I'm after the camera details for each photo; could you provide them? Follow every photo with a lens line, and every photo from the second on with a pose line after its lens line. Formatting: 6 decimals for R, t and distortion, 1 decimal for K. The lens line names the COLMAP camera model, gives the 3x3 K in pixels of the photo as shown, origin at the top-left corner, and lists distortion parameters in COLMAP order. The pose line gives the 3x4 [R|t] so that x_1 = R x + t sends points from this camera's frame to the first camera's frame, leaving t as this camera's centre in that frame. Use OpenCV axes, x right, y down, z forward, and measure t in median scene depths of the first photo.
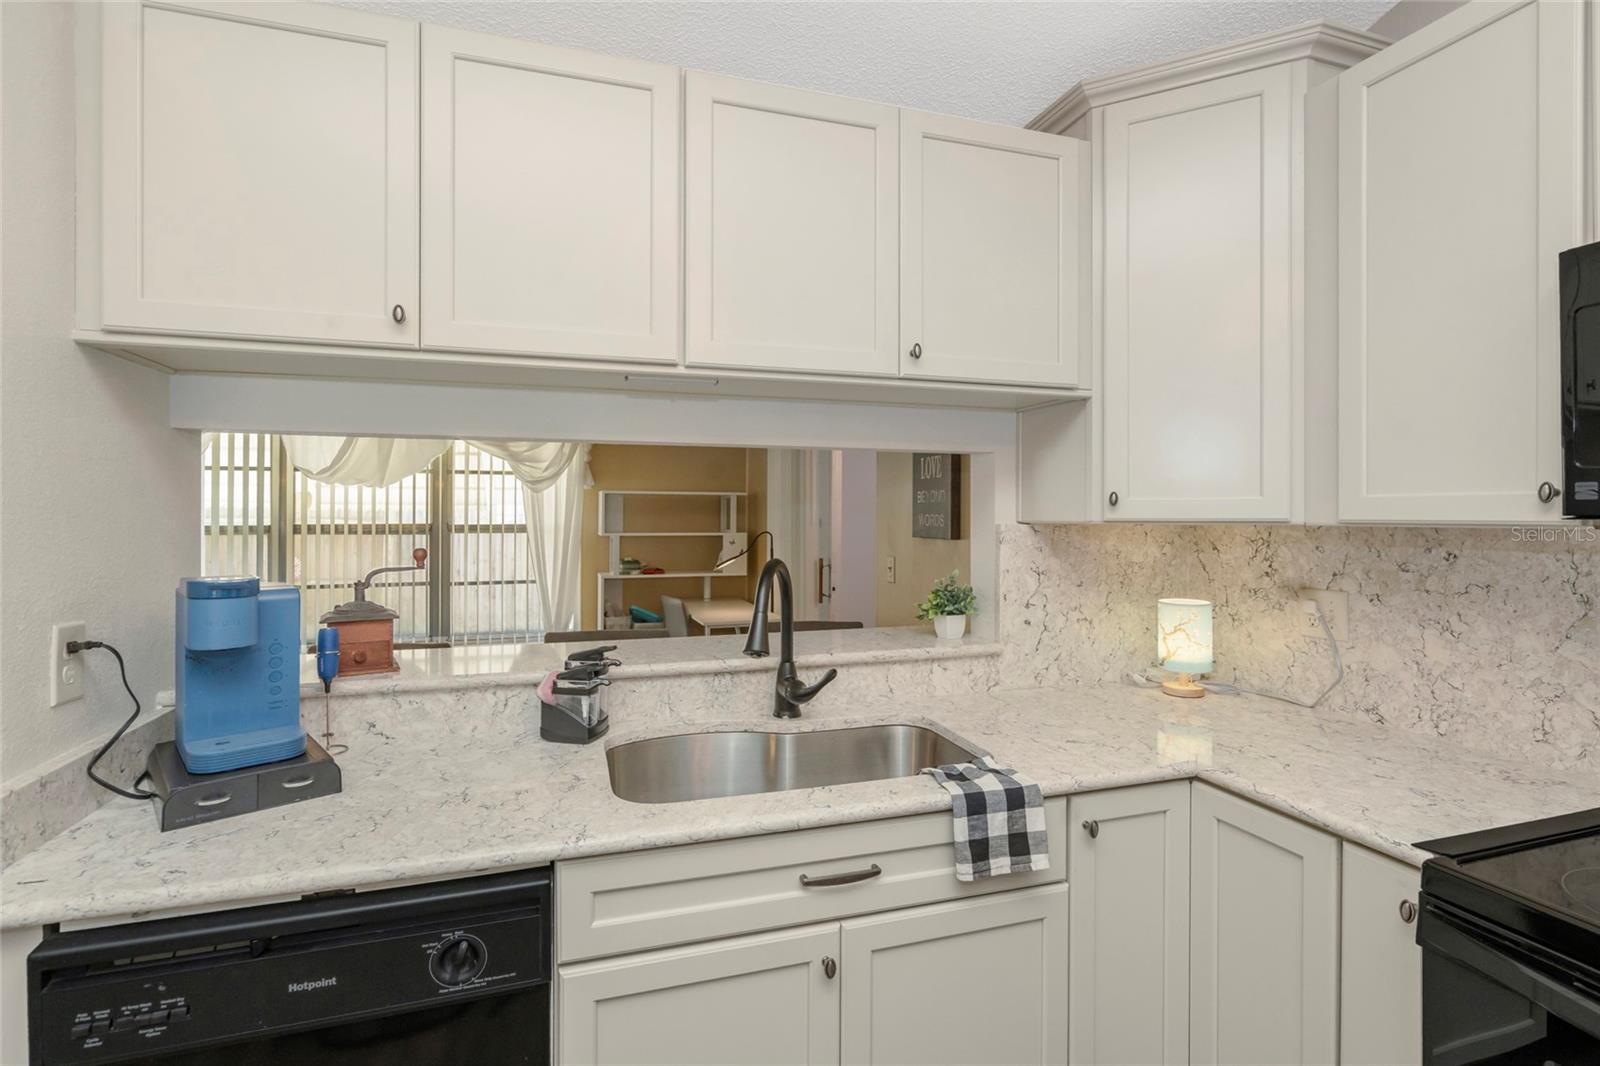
lens RADIAL K [[741.7, 0, 794.2], [0, 741.7, 516.3], [0, 0, 1]] dist [-0.001796, 0.000247]
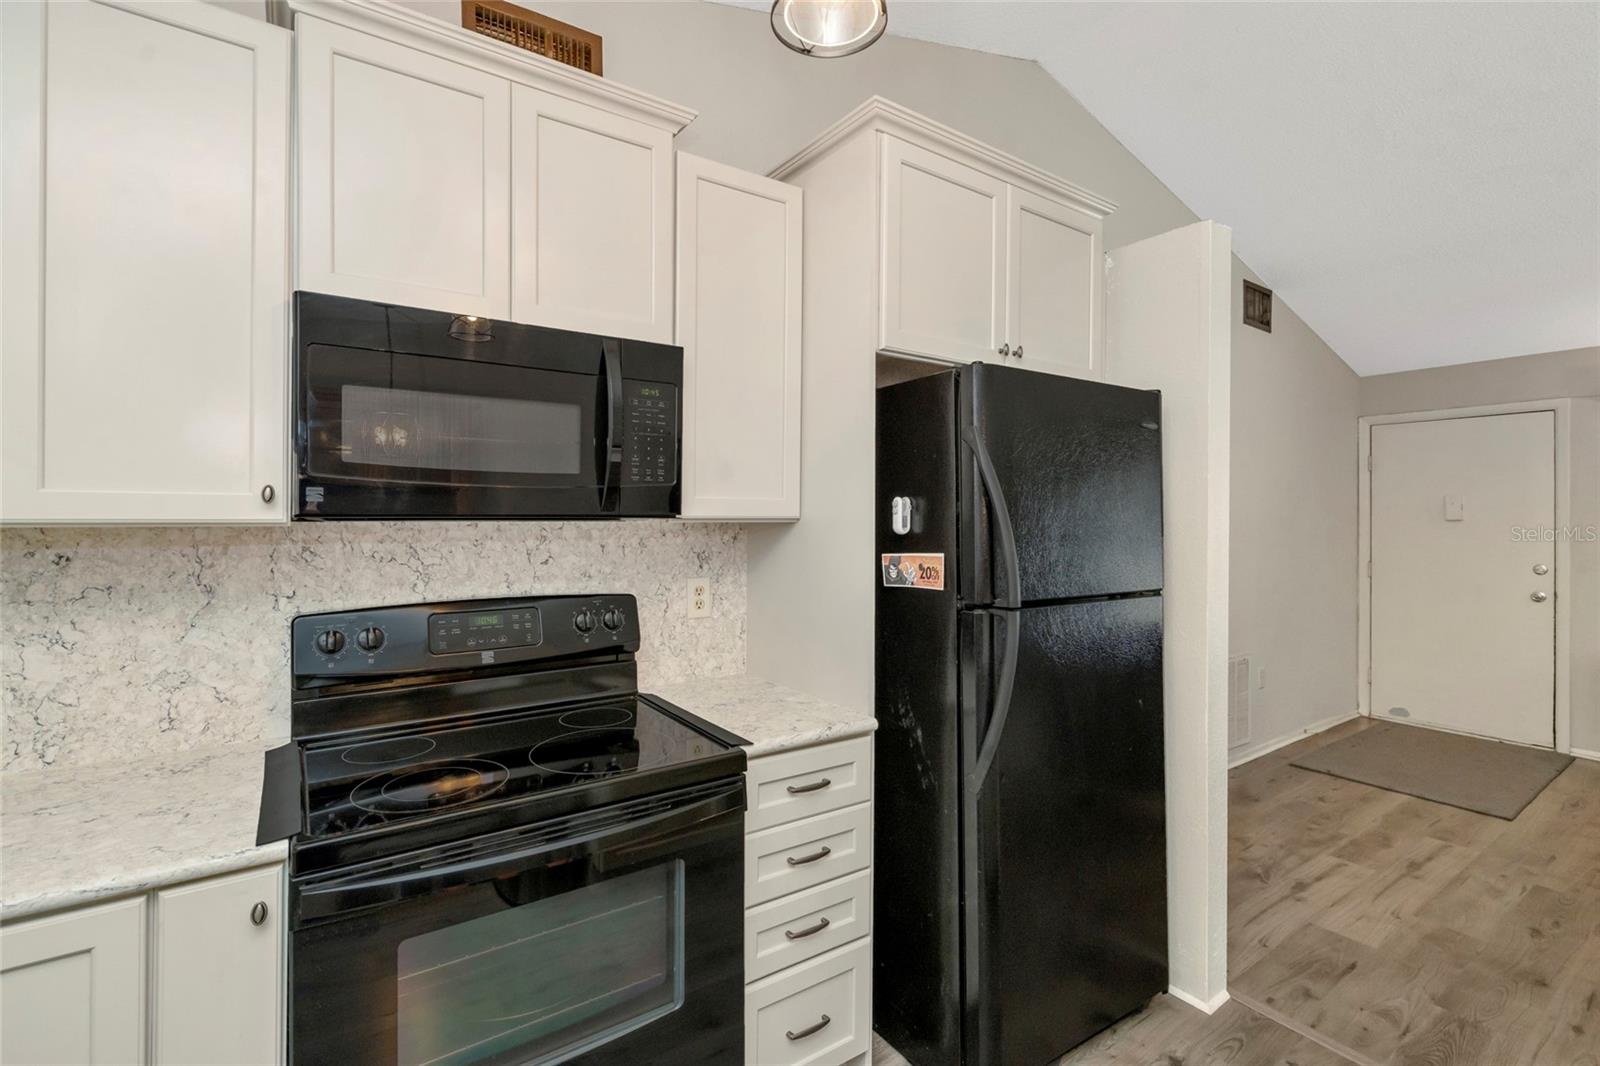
lens RADIAL K [[728.3, 0, 803.1], [0, 728.3, 518.5], [0, 0, 1]] dist [-0.002584, 0.000548]
pose [[-0.298030, -0.003929, 0.954548, -0.213858], [-0.001689, 0.999992, 0.003589, -0.000128], [-0.954555, -0.000543, -0.298034, 0.402078]]
